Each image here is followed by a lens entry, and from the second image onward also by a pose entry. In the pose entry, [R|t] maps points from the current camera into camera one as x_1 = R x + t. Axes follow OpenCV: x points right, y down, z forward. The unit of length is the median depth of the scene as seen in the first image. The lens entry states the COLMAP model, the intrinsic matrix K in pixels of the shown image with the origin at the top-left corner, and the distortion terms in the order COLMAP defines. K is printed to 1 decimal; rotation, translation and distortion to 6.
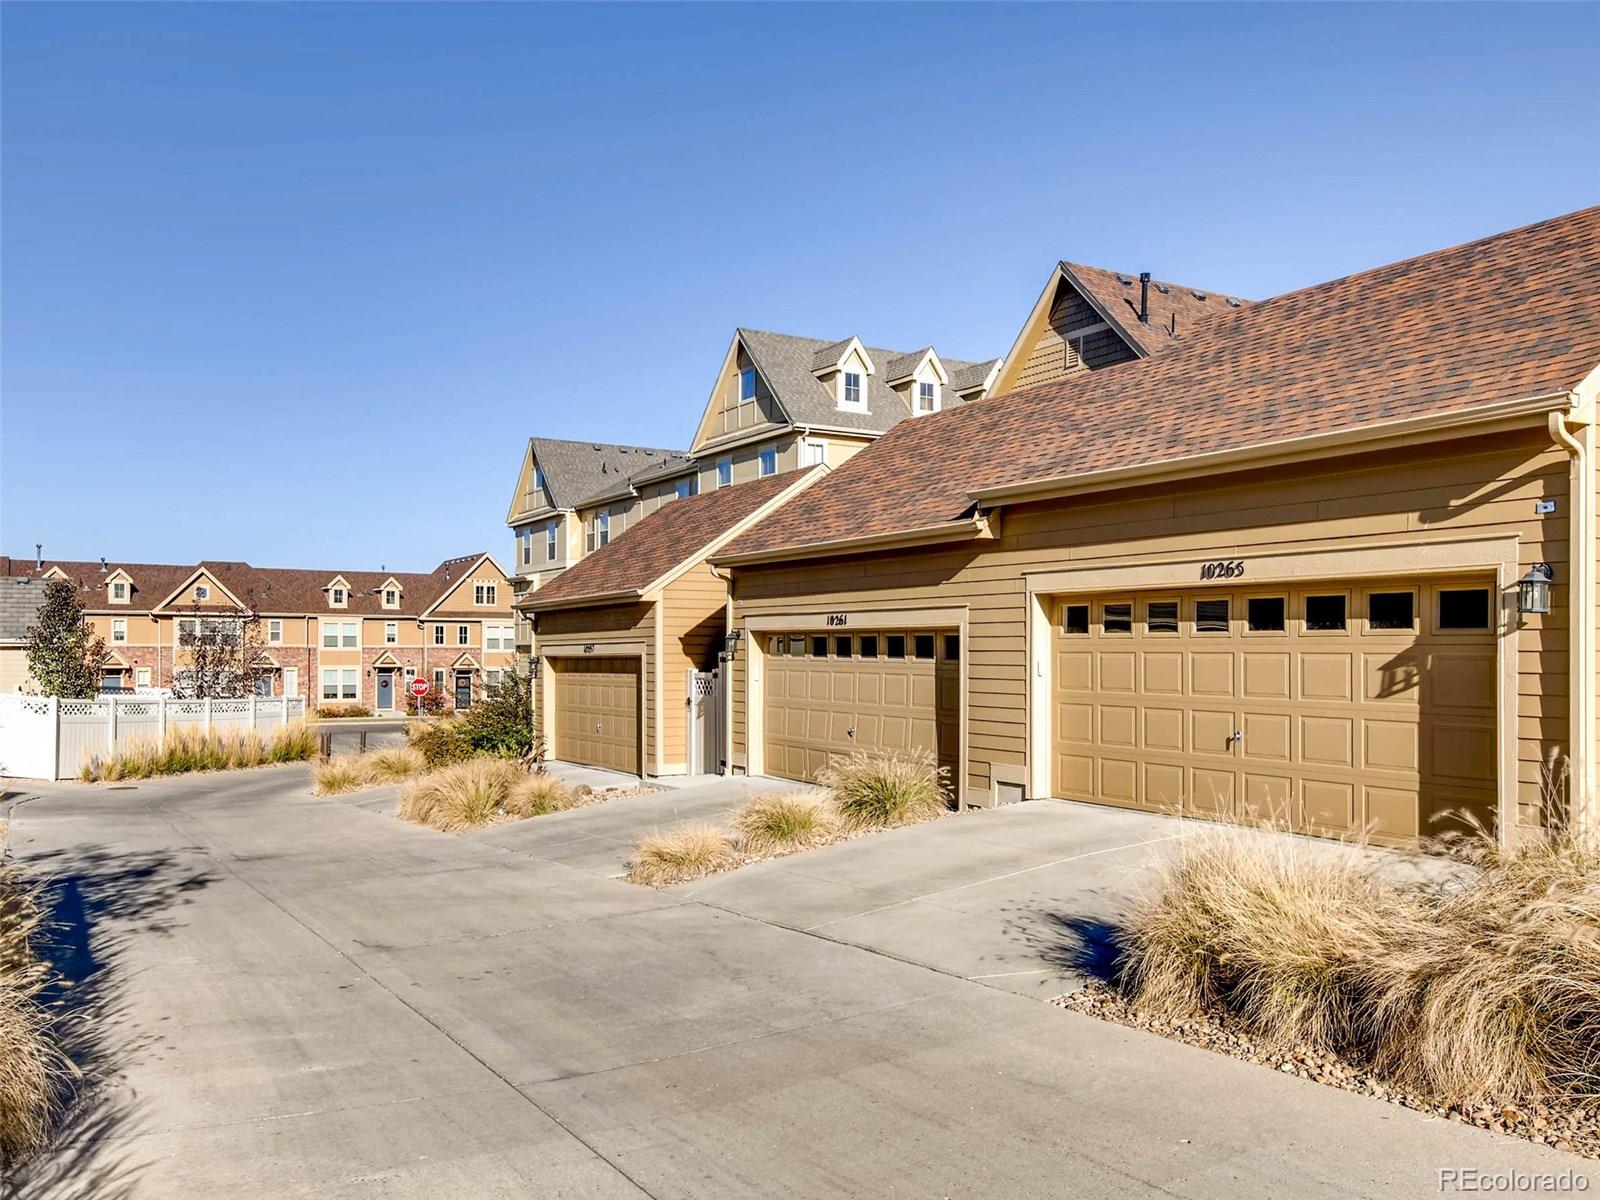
lens RADIAL K [[1272.1, 0, 799.6], [0, 1272.1, 610.4], [0, 0, 1]] dist [0.021332, -0.009959]
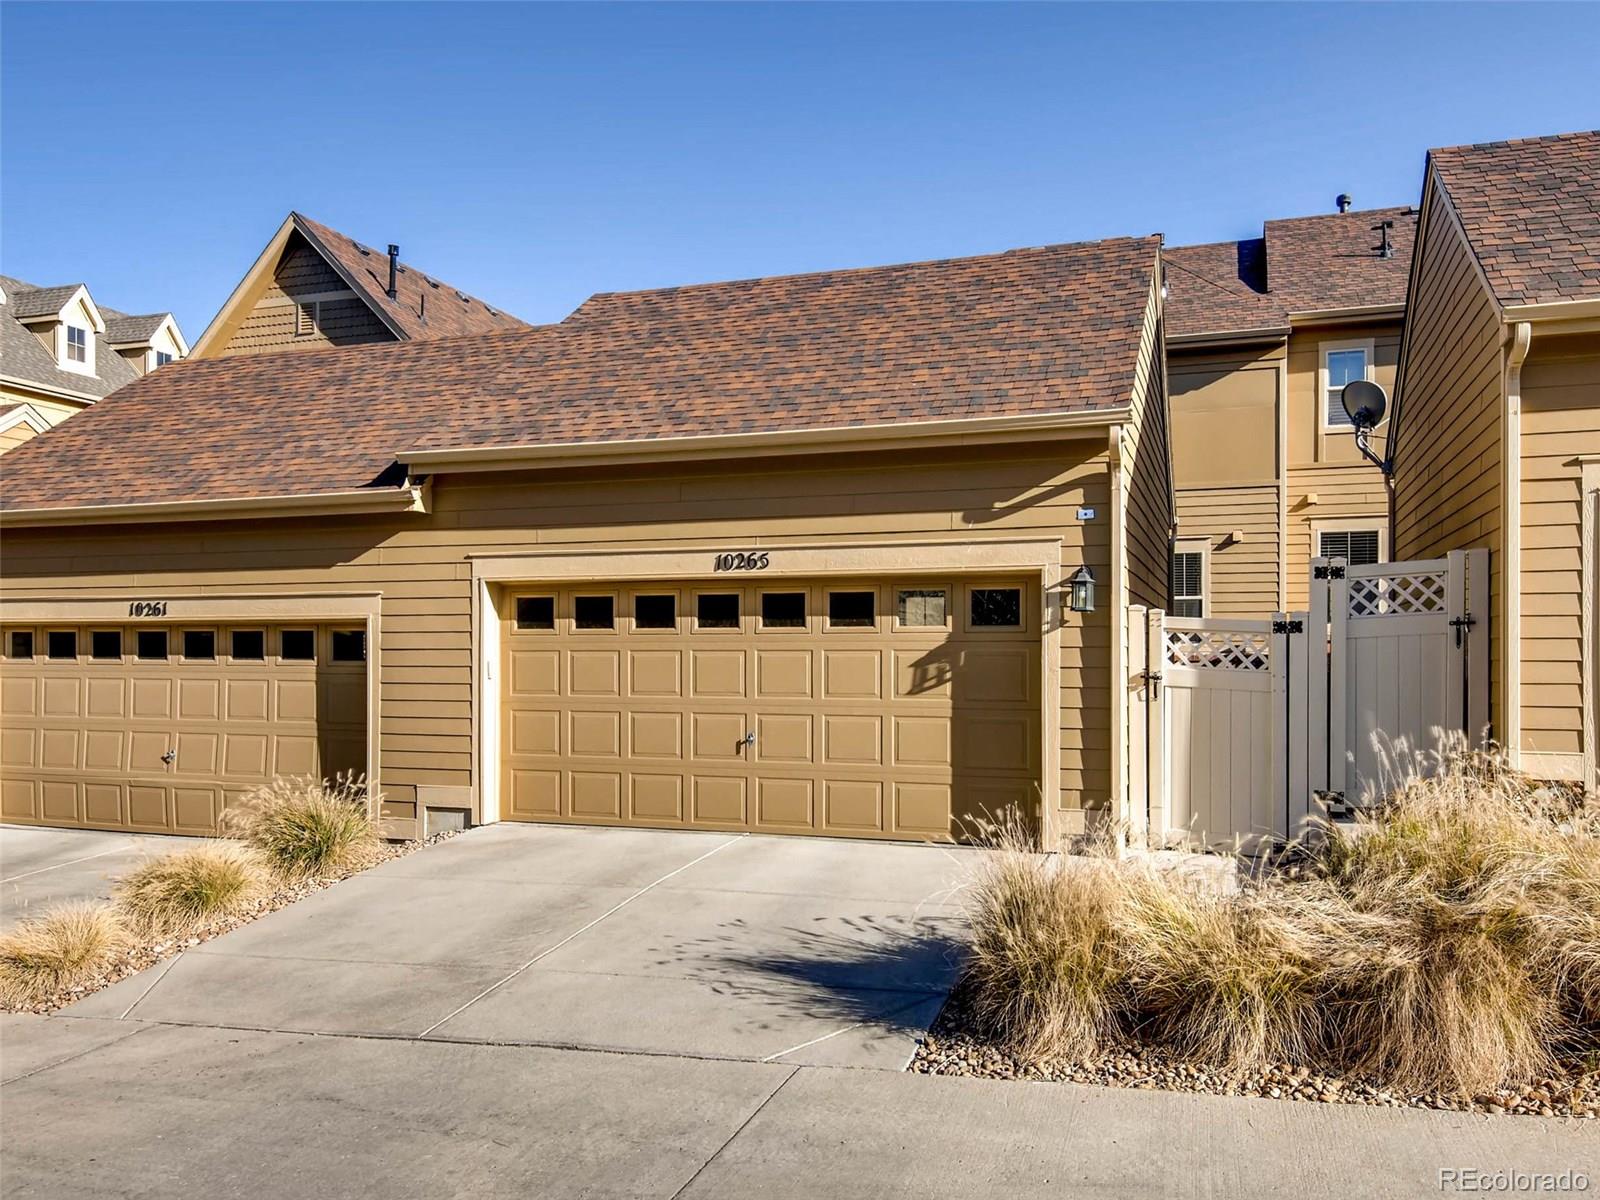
lens RADIAL K [[1272.1, 0, 819.2], [0, 1272.1, 635.0], [0, 0, 1]] dist [0.021332, -0.009959]
pose [[0.768637, 0.011693, 0.639578, -0.207936], [-0.019736, 0.999790, 0.005440, 0.015030], [-0.639380, -0.016804, 0.768707, 0.234743]]
